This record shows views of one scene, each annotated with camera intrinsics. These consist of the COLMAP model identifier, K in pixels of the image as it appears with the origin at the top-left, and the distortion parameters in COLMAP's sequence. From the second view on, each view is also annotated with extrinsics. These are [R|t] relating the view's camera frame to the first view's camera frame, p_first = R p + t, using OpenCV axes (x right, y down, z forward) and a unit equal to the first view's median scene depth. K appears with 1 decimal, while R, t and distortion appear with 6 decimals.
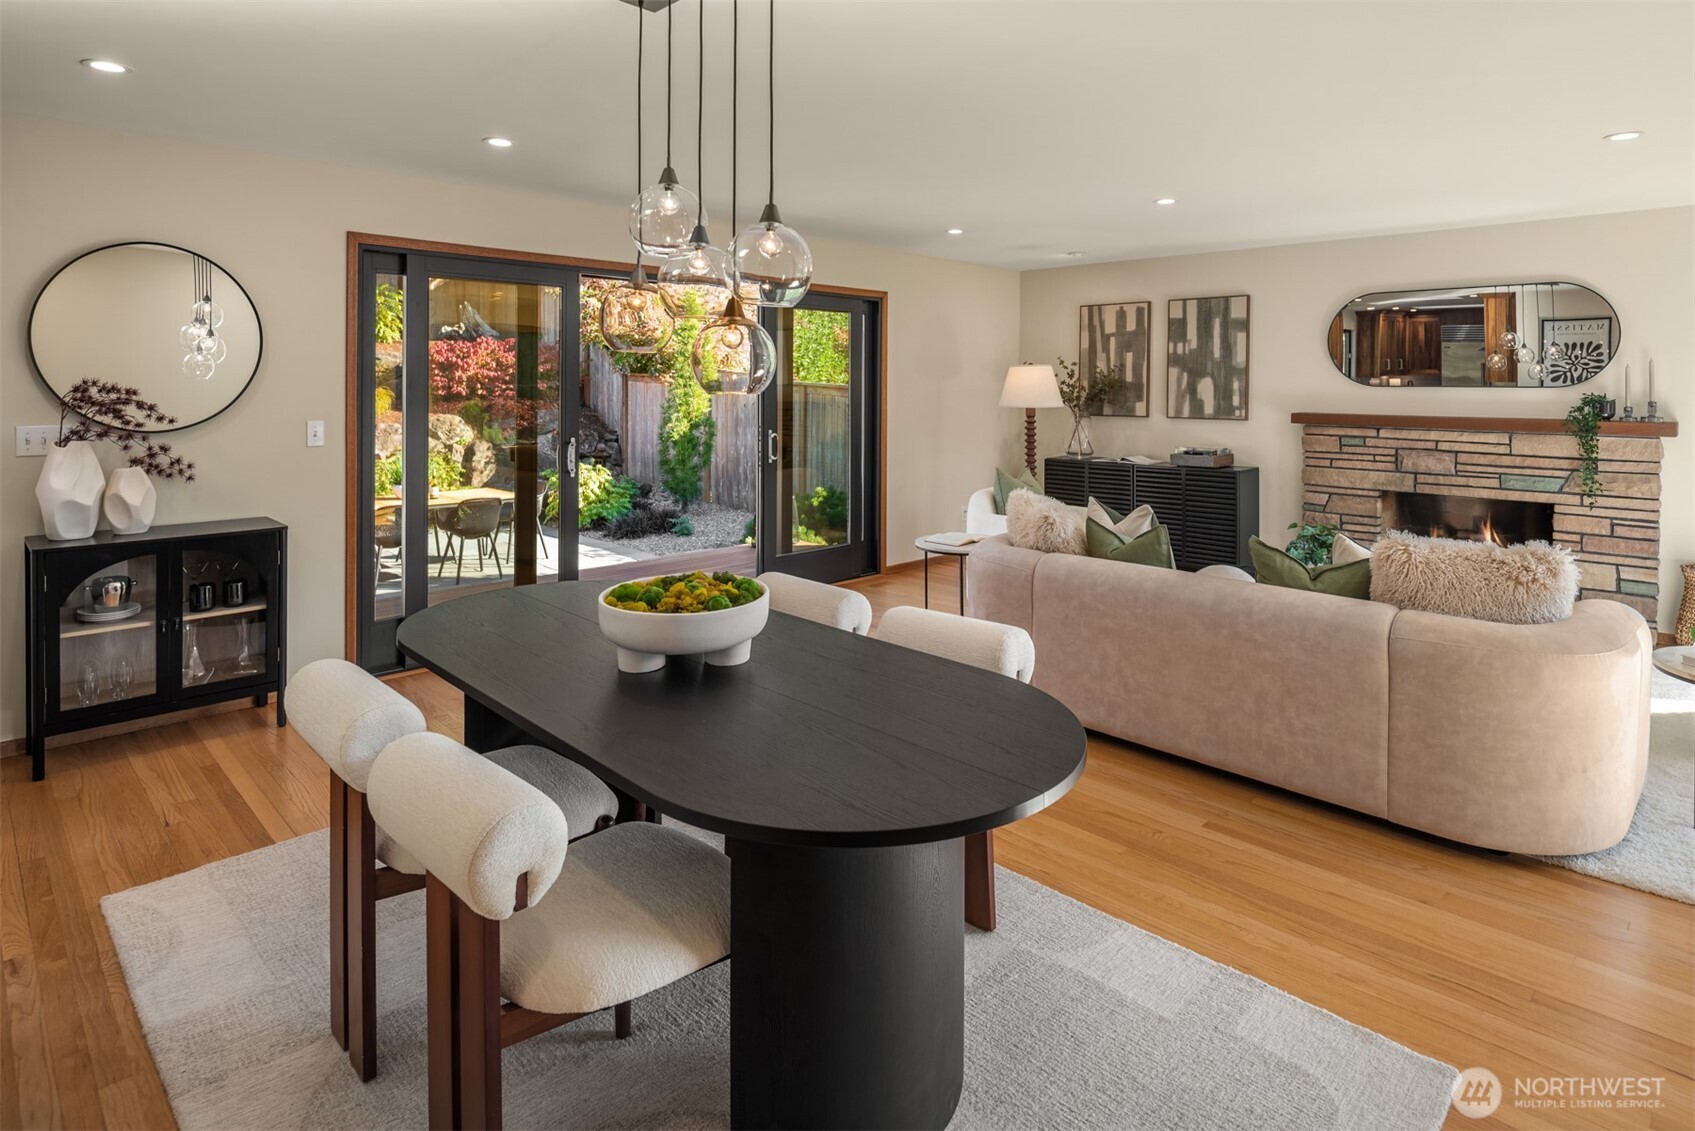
lens RADIAL K [[924.0, 0, 843.4], [0, 924.0, 395.7], [0, 0, 1]] dist [-0.004038, -0.004977]
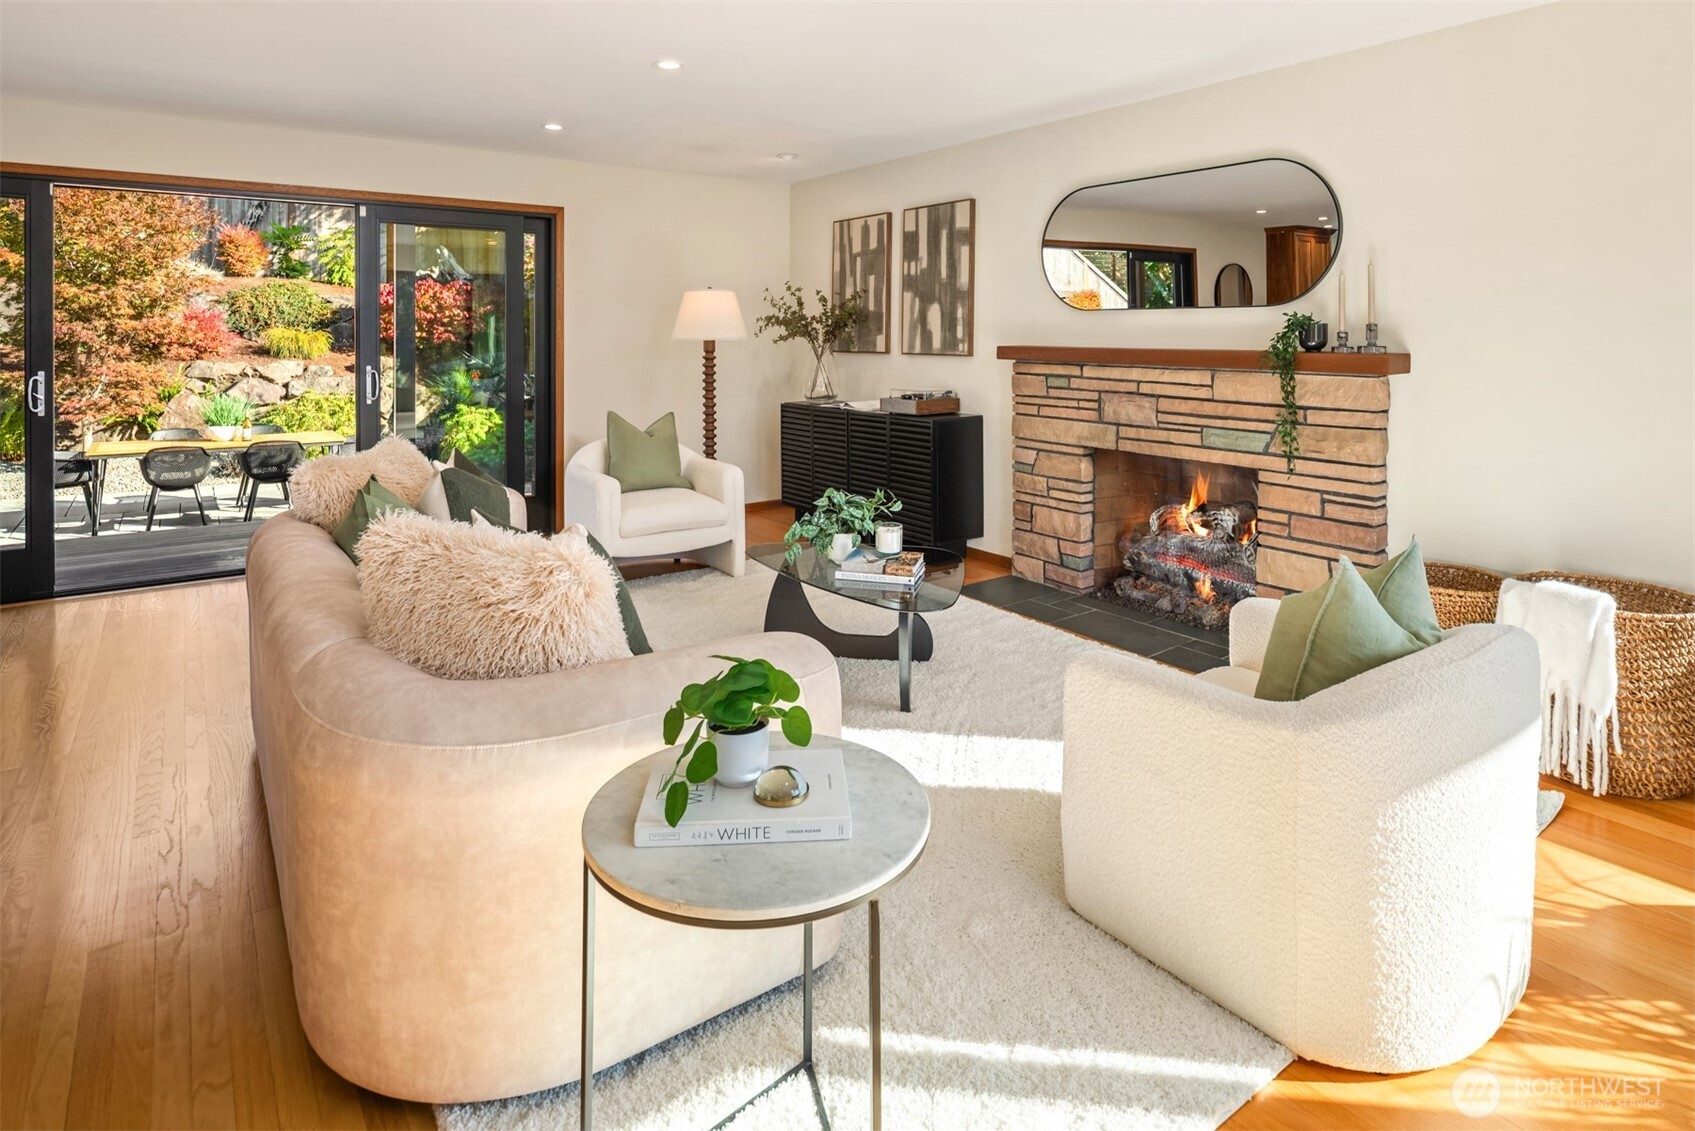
lens RADIAL K [[924.0, 0, 855.9], [0, 924.0, 339.5], [0, 0, 1]] dist [-0.004038, -0.004977]
pose [[0.988160, -0.003622, -0.153387, 0.499409], [0.003175, 0.999990, -0.003154, 0.015748], [0.153397, 0.002630, 0.988161, 0.212374]]
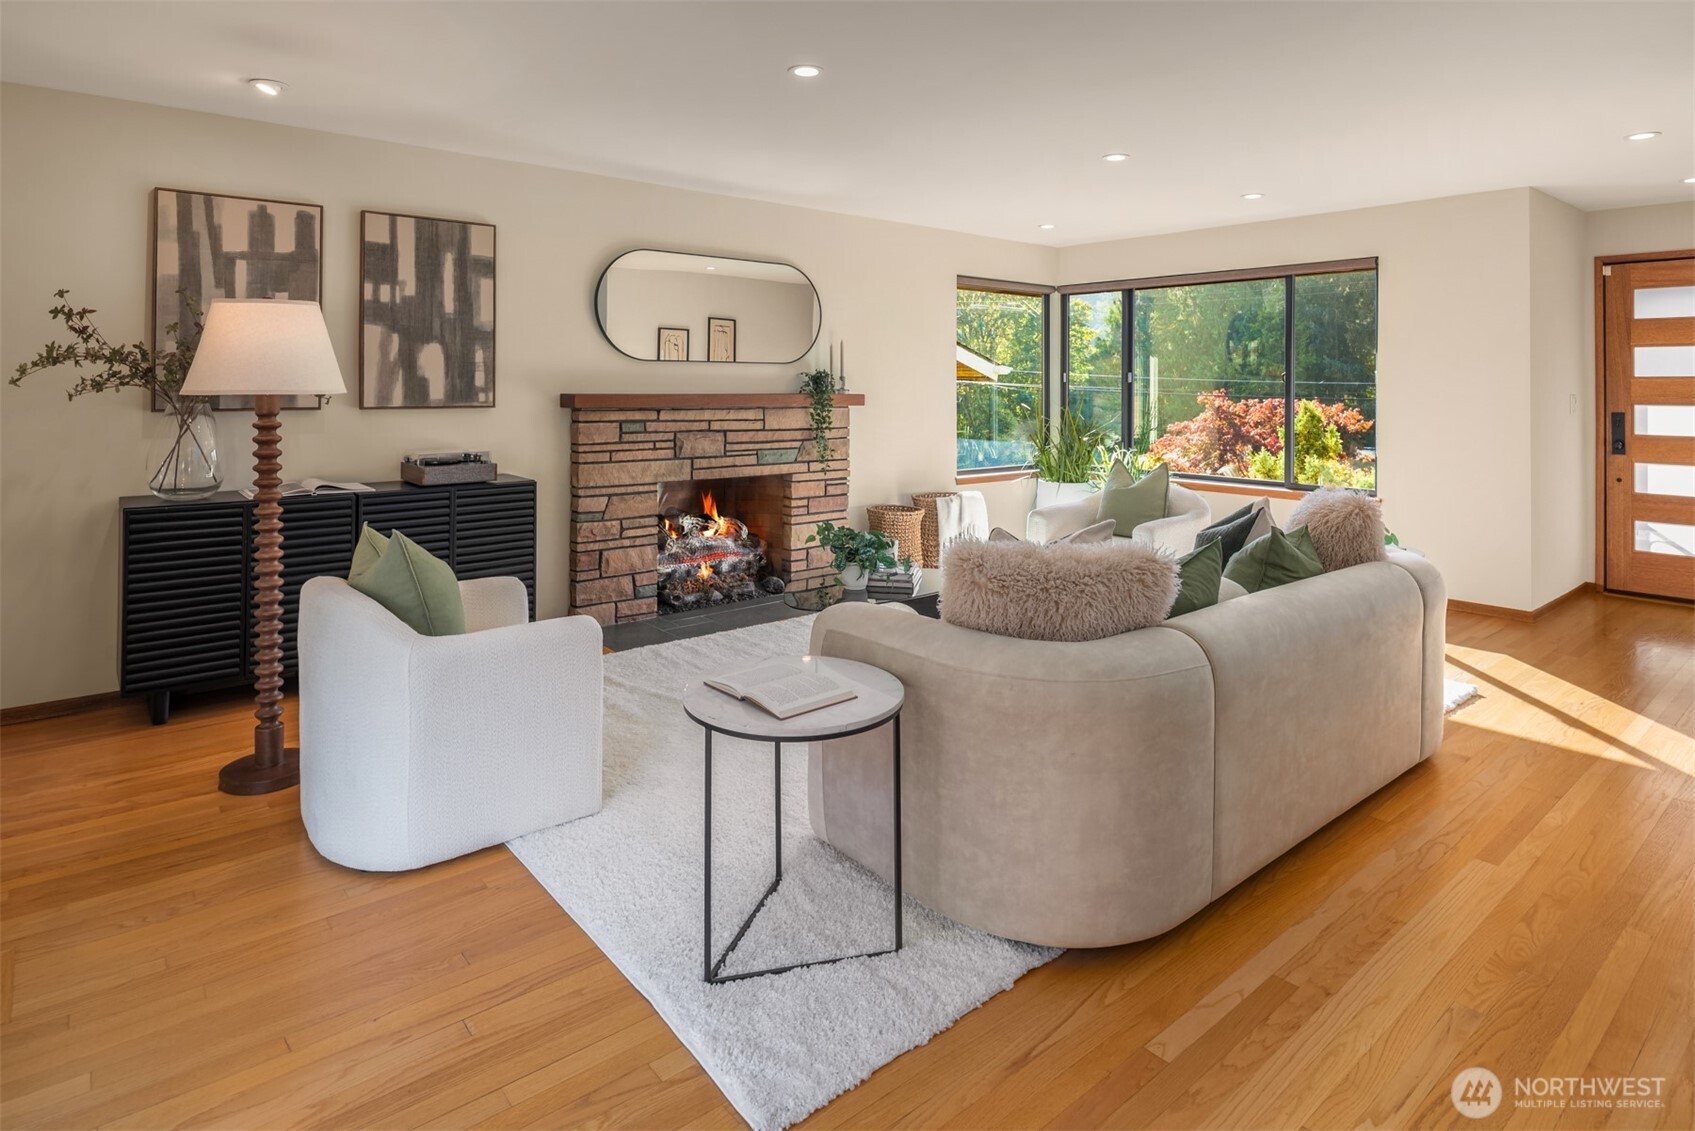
lens RADIAL K [[924.0, 0, 862.0], [0, 924.0, 378.9], [0, 0, 1]] dist [-0.004038, -0.004977]
pose [[0.082719, -0.006495, 0.996552, -0.244275], [0.001234, 0.999979, 0.006415, 0.001639], [-0.996572, 0.000699, 0.082725, 0.723969]]
